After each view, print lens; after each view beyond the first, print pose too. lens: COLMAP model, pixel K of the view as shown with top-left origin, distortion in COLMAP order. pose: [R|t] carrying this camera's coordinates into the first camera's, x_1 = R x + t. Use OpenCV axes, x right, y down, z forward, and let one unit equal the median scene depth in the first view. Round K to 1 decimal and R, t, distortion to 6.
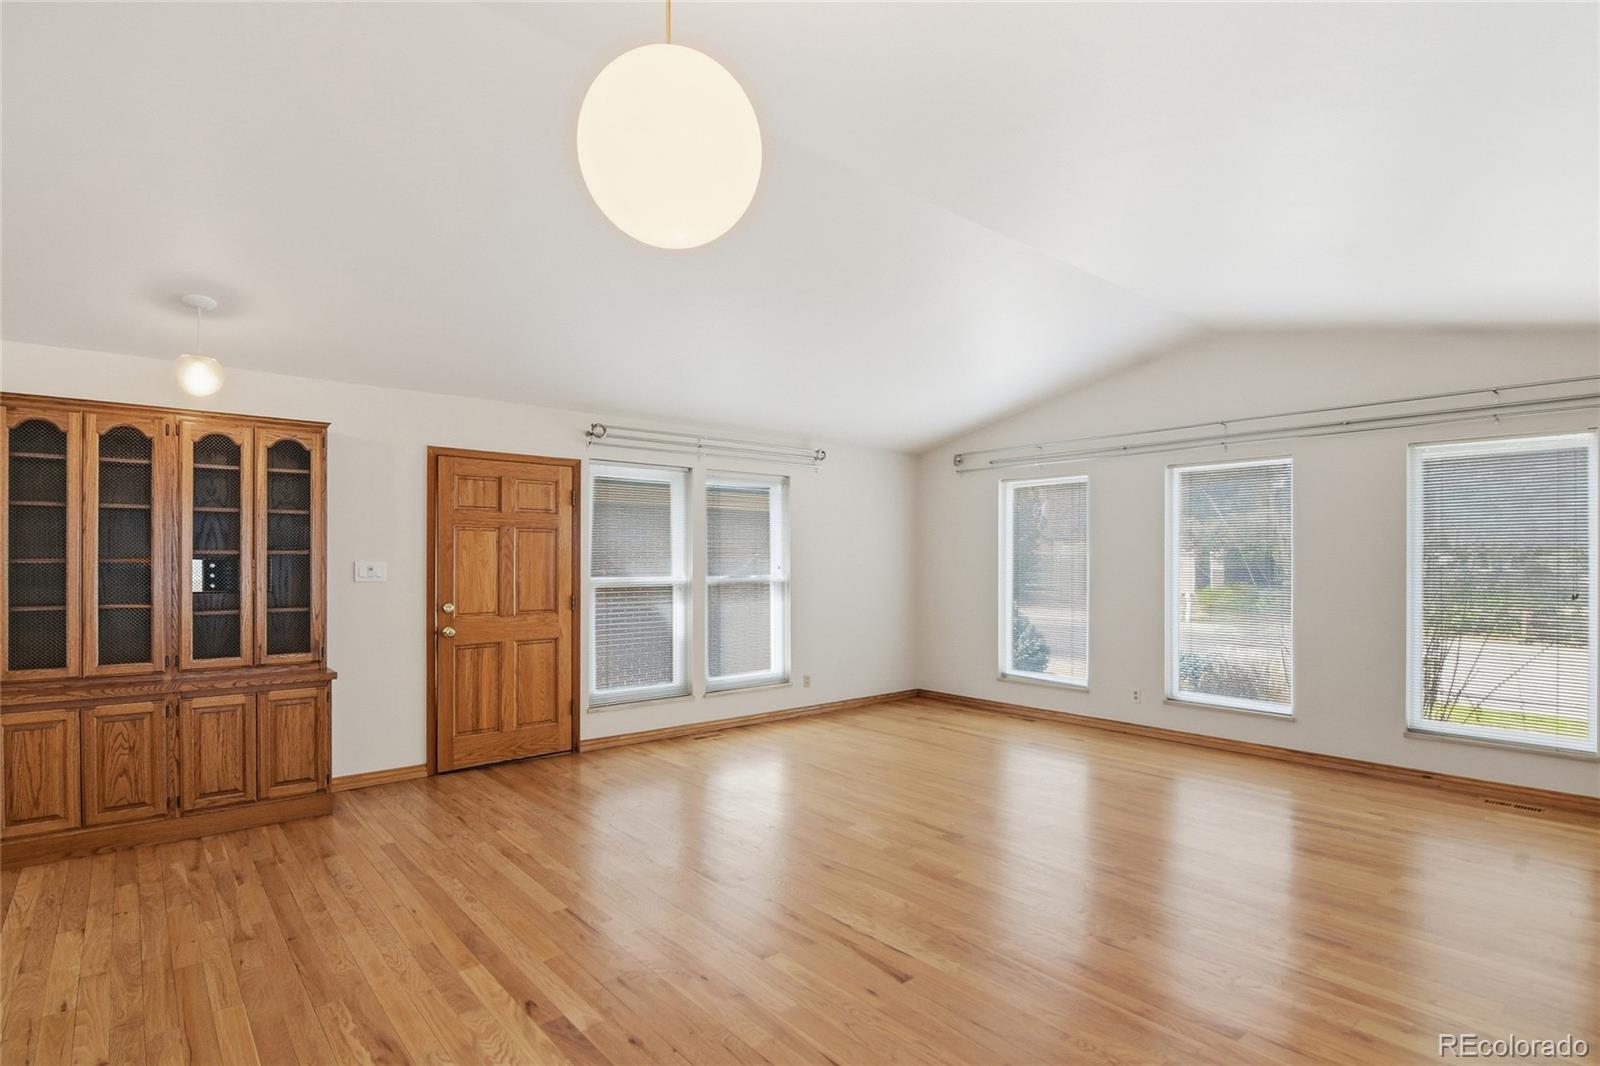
lens RADIAL K [[802.1, 0, 795.8], [0, 802.1, 541.4], [0, 0, 1]] dist [-0.005225, -0.002044]
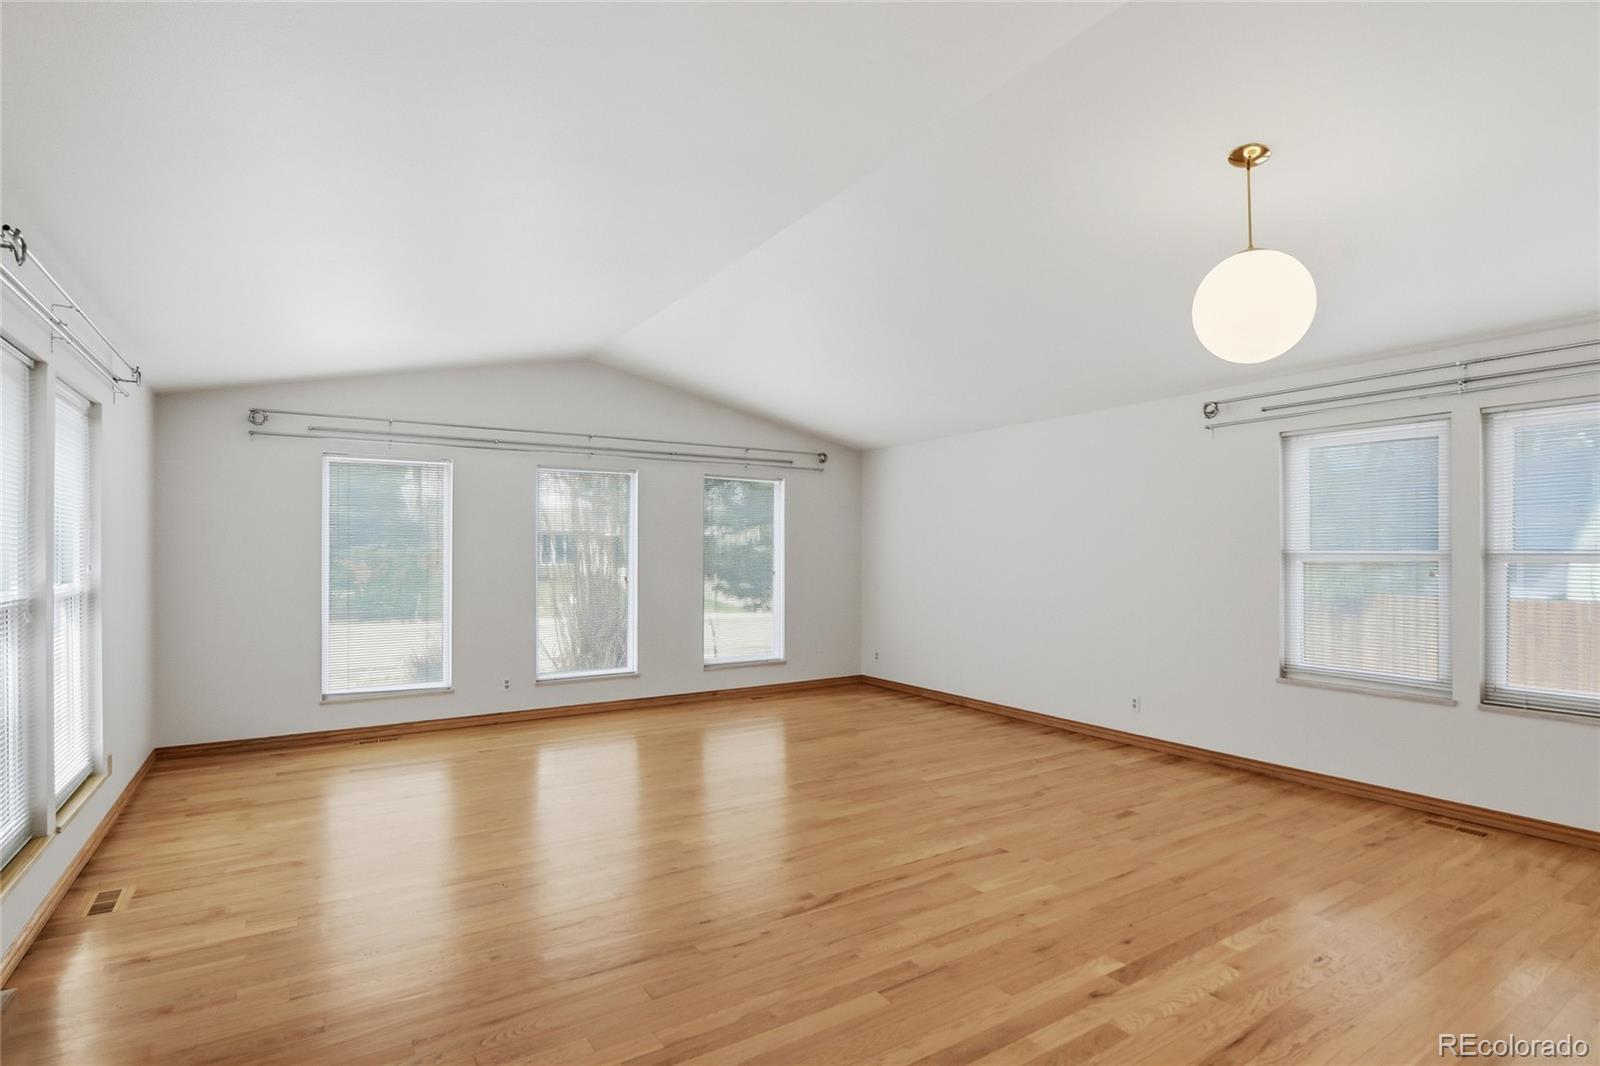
lens RADIAL K [[802.1, 0, 798.4], [0, 802.1, 543.6], [0, 0, 1]] dist [-0.005225, -0.002044]
pose [[0.130441, 0.007079, 0.991431, -0.636326], [-0.019533, 0.999799, -0.004569, 0.009946], [-0.991264, -0.018769, 0.130553, 0.573967]]
